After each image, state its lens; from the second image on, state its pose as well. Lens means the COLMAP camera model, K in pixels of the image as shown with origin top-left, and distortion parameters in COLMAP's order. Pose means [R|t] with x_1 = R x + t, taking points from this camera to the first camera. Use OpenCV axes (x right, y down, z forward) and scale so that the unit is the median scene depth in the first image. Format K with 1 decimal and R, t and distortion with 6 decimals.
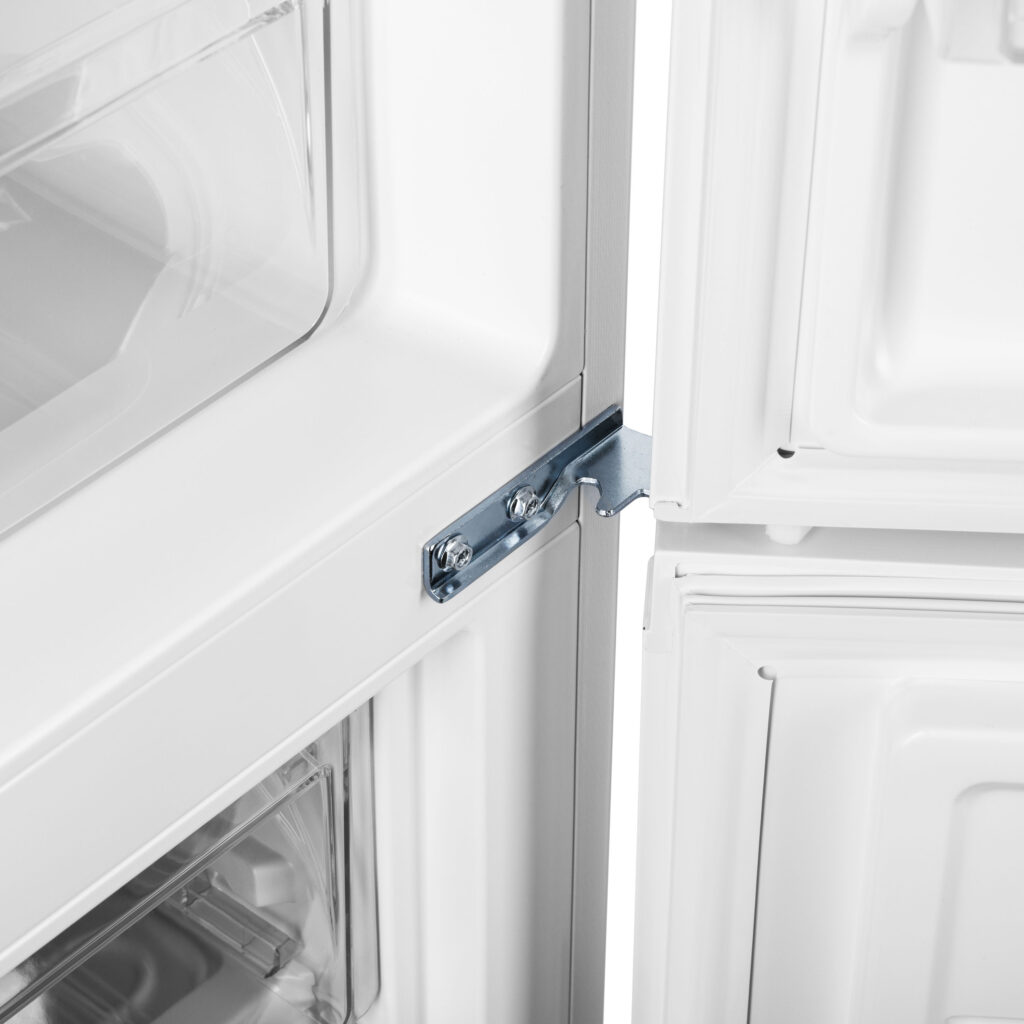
lens RADIAL K [[3390.5, 0, 512.0], [0, 3390.5, 512.0], [0, 0, 1]] dist [-0.023254, 1.093490]
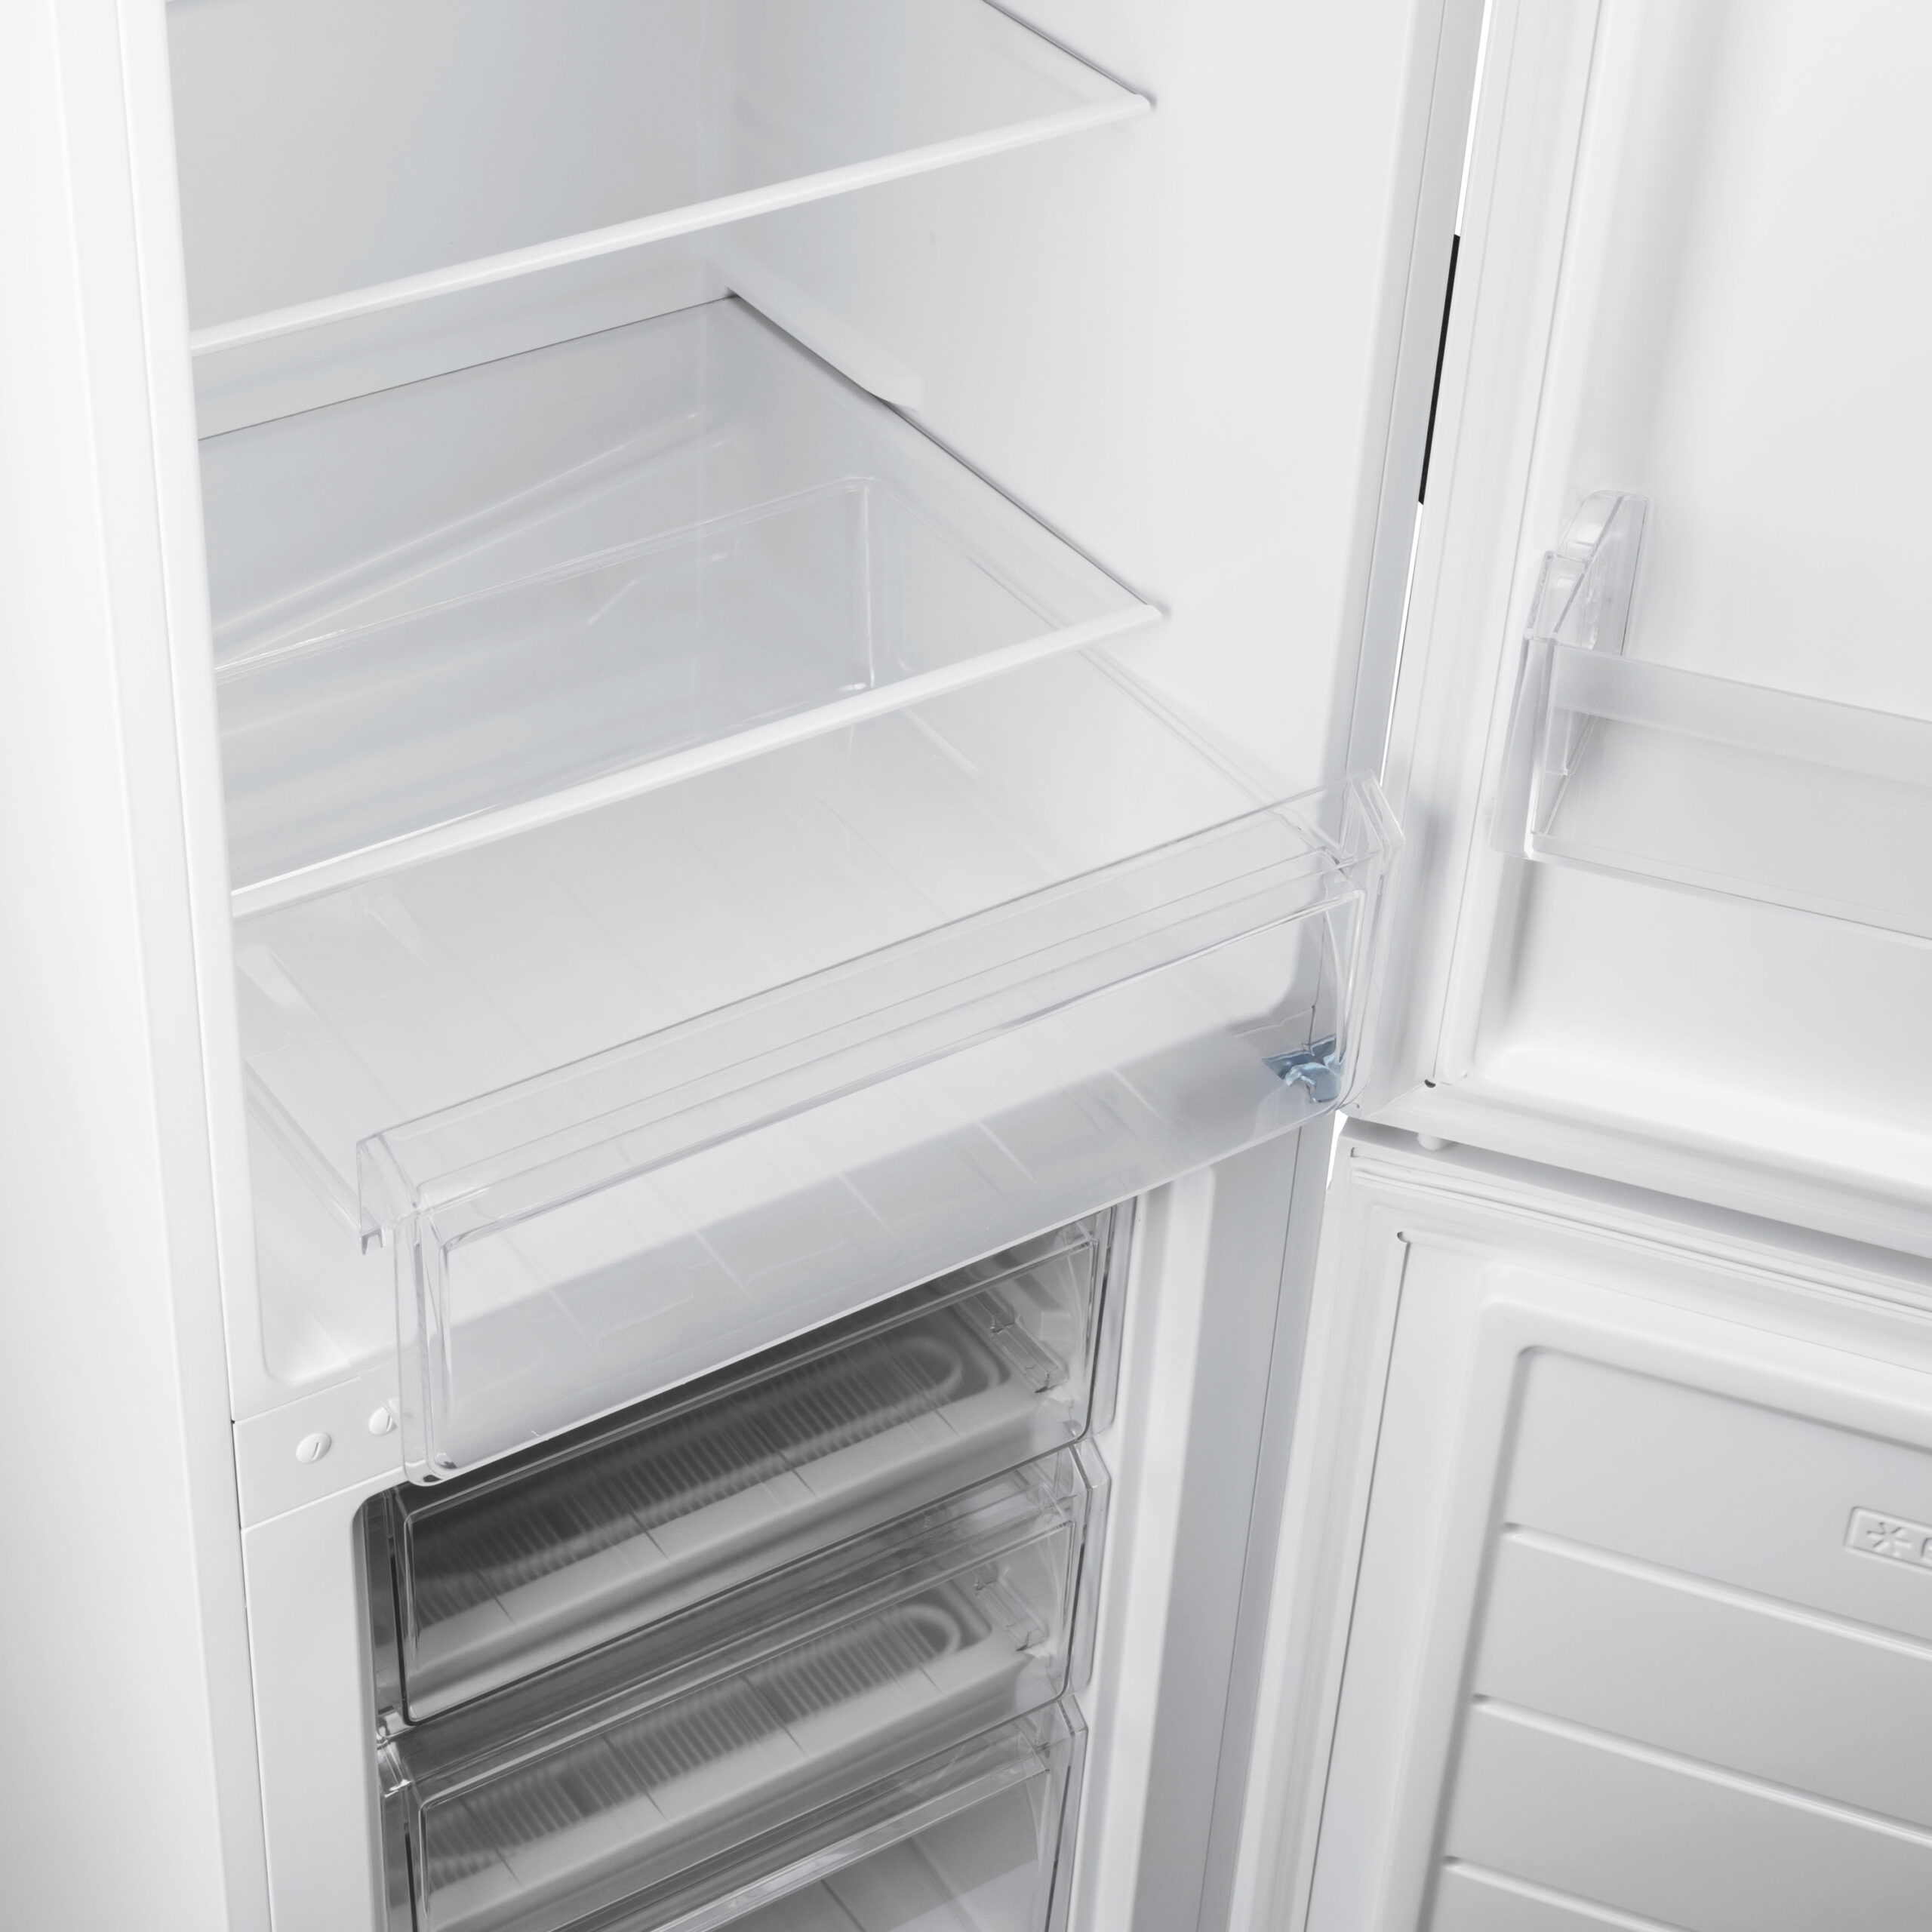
lens RADIAL K [[4093.0, 0, 966.0], [0, 4093.0, 966.0], [0, 0, 1]] dist [-0.051408, -0.234679]
pose [[0.962368, 0.191872, -0.192439, 0.204894], [-0.199535, 0.979664, -0.021079, 0.009004], [0.184481, 0.058684, 0.981083, -0.709463]]
